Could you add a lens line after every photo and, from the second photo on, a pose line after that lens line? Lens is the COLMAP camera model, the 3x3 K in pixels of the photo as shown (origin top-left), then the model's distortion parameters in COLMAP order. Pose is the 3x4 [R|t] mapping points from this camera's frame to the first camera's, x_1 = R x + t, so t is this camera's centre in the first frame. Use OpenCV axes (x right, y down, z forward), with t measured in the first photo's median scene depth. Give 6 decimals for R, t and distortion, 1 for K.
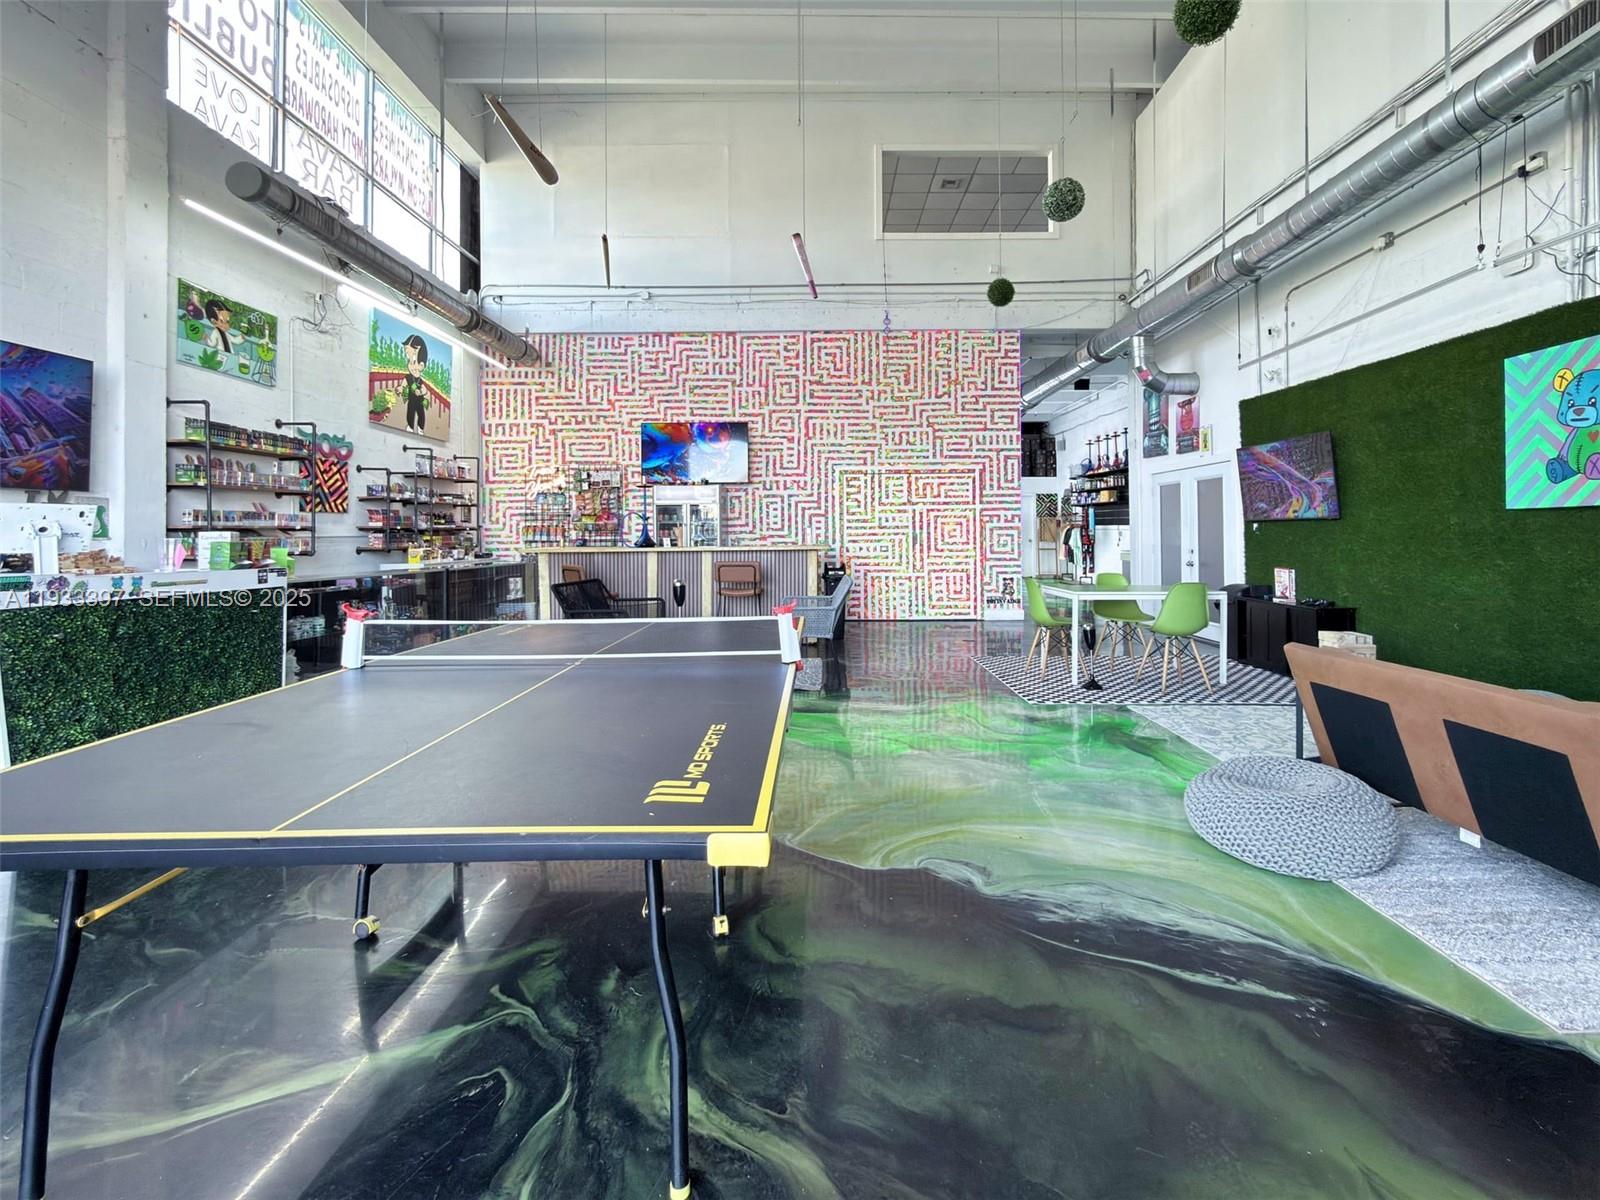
lens RADIAL K [[702.6, 0, 841.3], [0, 702.6, 523.8], [0, 0, 1]] dist [-0.000280, 0.000079]
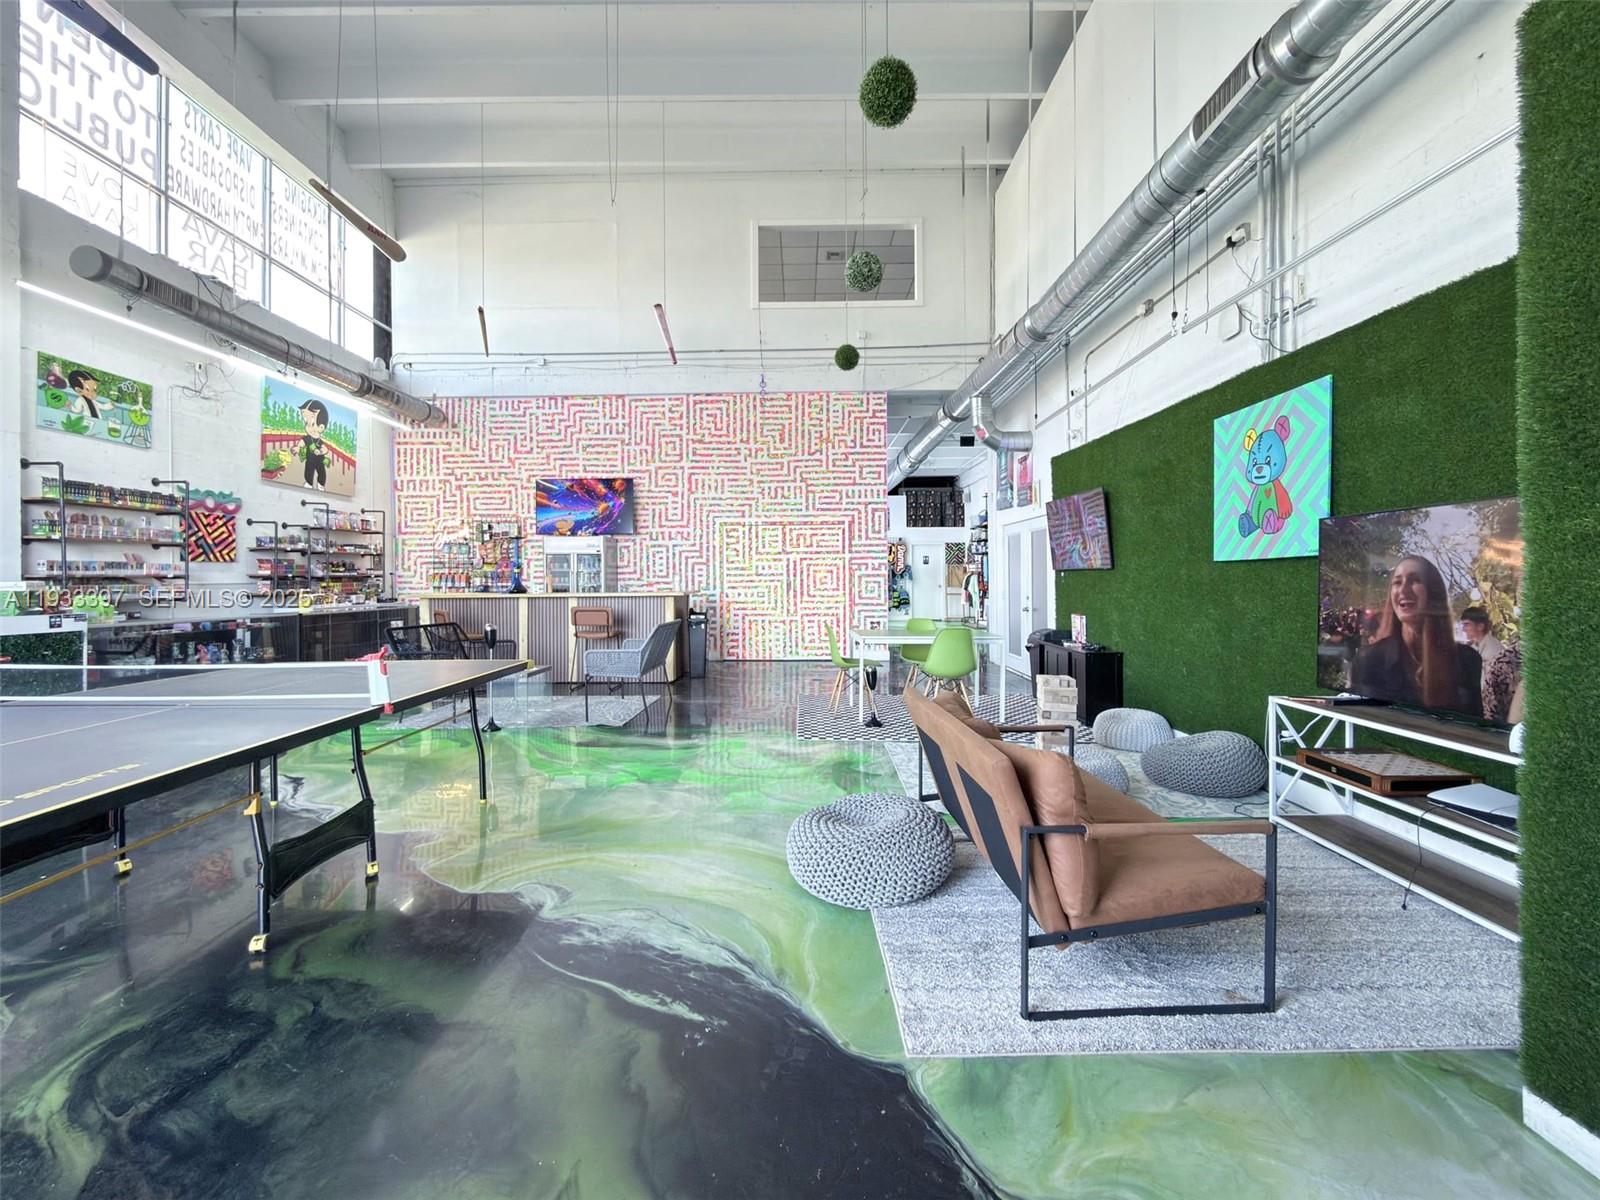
lens RADIAL K [[647.3, 0, 800.7], [0, 647.3, 575.6], [0, 0, 1]] dist [0.000985, -0.000493]
pose [[0.999708, 0.001050, -0.024123, 0.146916], [-0.000812, 0.999951, 0.009844, -0.003463], [0.024132, -0.009822, 0.999661, 0.002020]]
